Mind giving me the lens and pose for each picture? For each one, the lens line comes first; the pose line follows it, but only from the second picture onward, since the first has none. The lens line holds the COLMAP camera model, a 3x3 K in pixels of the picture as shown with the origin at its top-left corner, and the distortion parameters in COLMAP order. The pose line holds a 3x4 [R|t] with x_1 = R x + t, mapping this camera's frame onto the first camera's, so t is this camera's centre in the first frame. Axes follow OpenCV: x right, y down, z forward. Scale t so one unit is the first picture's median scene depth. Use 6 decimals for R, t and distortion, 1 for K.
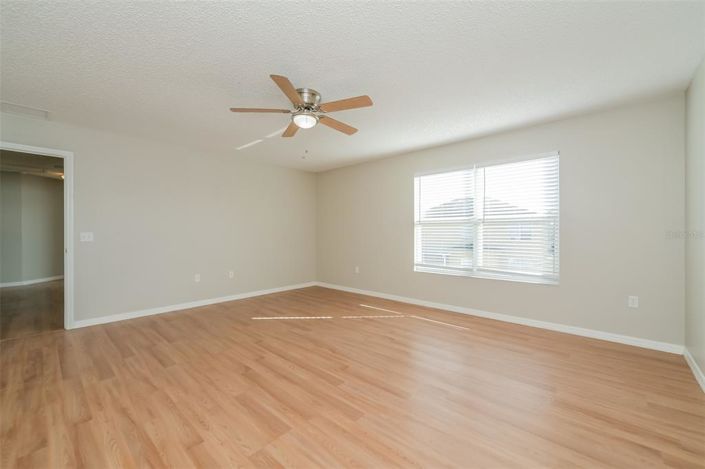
lens RADIAL K [[285.9, 0, 352.5], [0, 285.9, 234.5], [0, 0, 1]] dist [-0.000286, 0.000005]
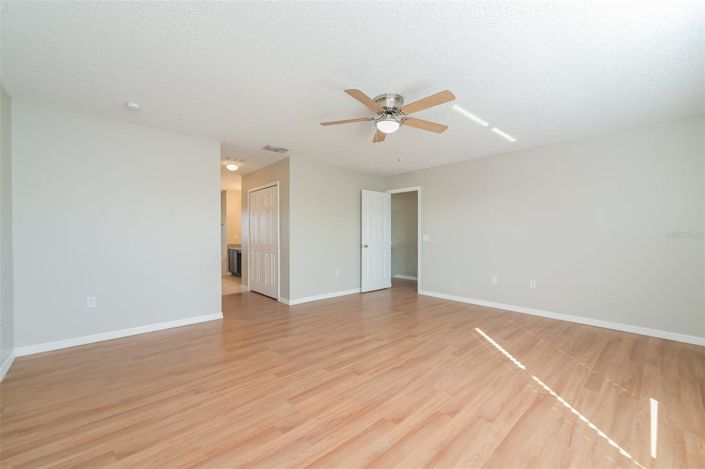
lens RADIAL K [[285.9, 0, 352.5], [0, 285.9, 234.5], [0, 0, 1]] dist [-0.000286, 0.000005]
pose [[-0.089695, -0.002108, -0.995967, 0.801922], [-0.008187, 0.999966, -0.001379, -0.006672], [0.995936, 0.008030, -0.089709, 0.899545]]
